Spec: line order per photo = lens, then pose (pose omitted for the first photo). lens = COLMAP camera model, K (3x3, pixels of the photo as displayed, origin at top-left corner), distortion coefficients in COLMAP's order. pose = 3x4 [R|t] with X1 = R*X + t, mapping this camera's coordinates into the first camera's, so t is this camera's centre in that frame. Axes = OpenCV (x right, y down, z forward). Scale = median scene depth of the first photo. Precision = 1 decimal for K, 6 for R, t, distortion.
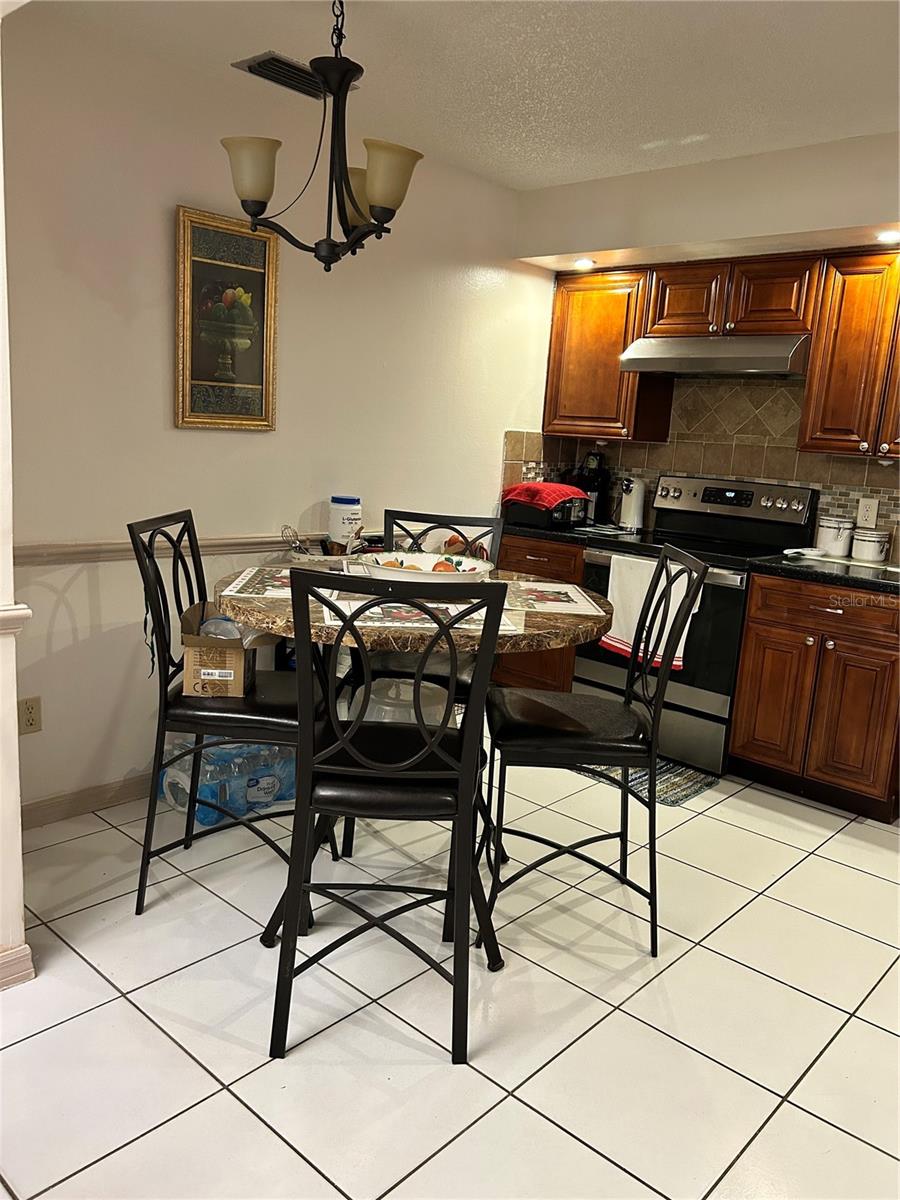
lens RADIAL K [[908.2, 0, 447.7], [0, 908.2, 602.4], [0, 0, 1]] dist [0.060918, -0.056682]
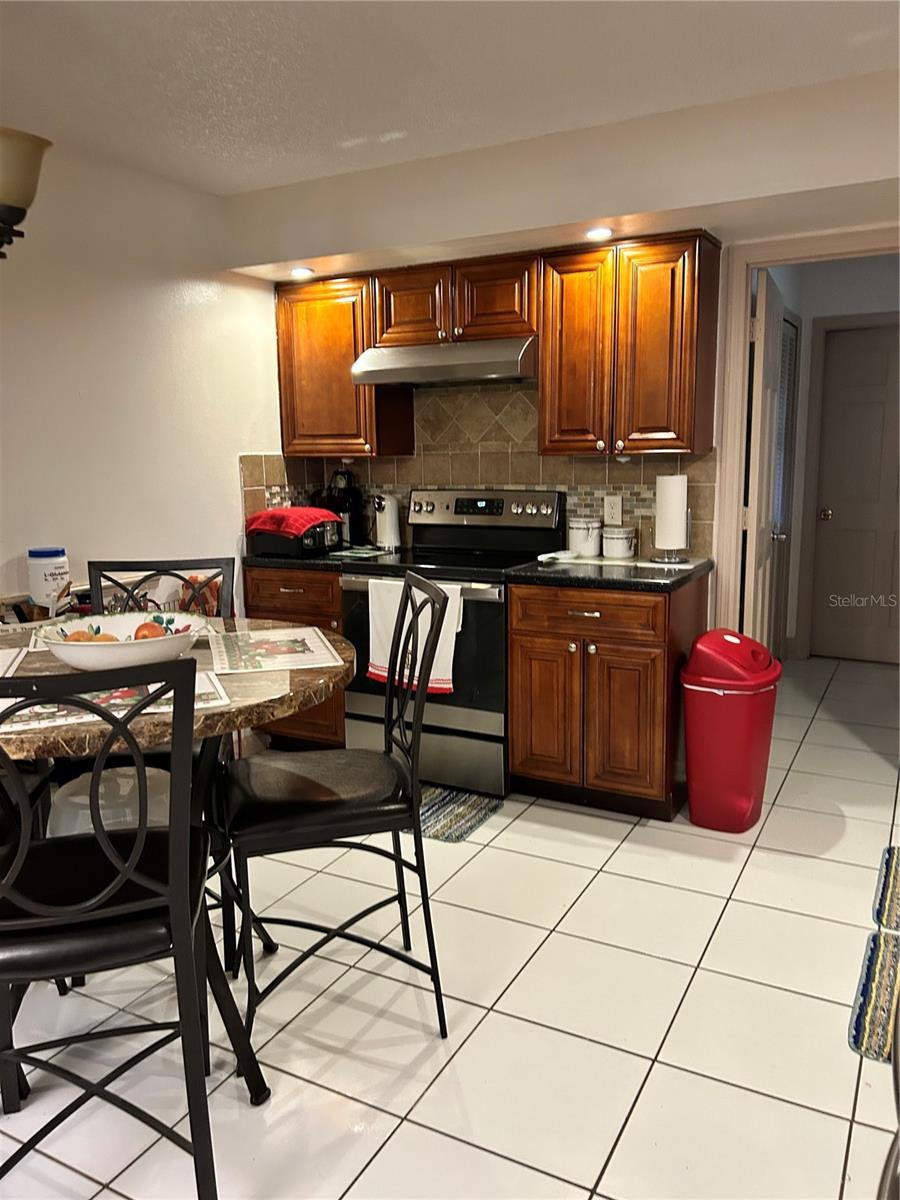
lens RADIAL K [[908.2, 0, 433.9], [0, 908.2, 598.0], [0, 0, 1]] dist [0.060918, -0.056682]
pose [[0.970525, -0.114311, 0.212164, 0.048742], [0.118371, 0.992948, -0.006489, -0.020218], [-0.209926, 0.031411, 0.977213, 0.077773]]
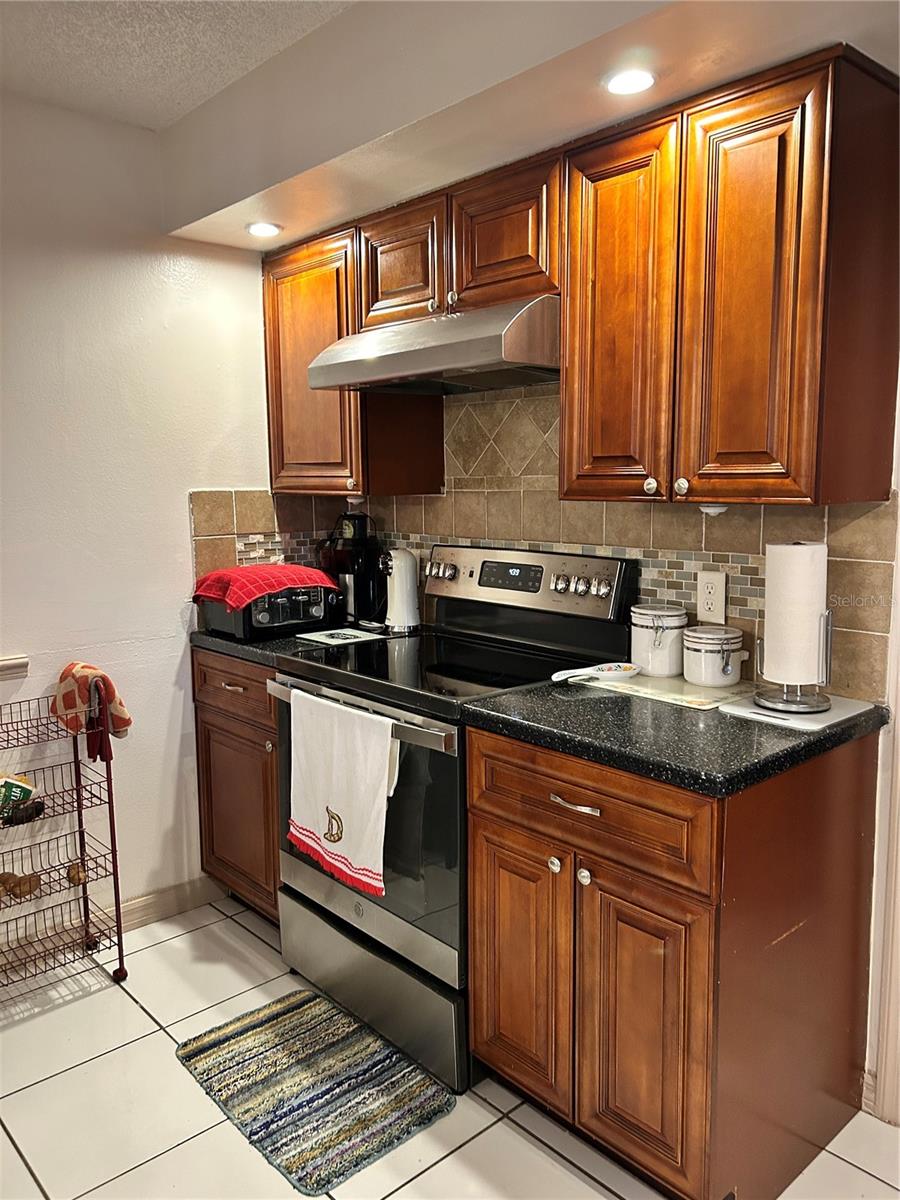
lens RADIAL K [[908.2, 0, 438.8], [0, 908.2, 597.0], [0, 0, 1]] dist [0.060918, -0.056682]
pose [[0.991795, -0.058819, -0.113507, 0.369059], [0.051989, 0.996707, -0.062225, -0.074124], [0.116793, 0.055814, 0.991587, 0.436871]]
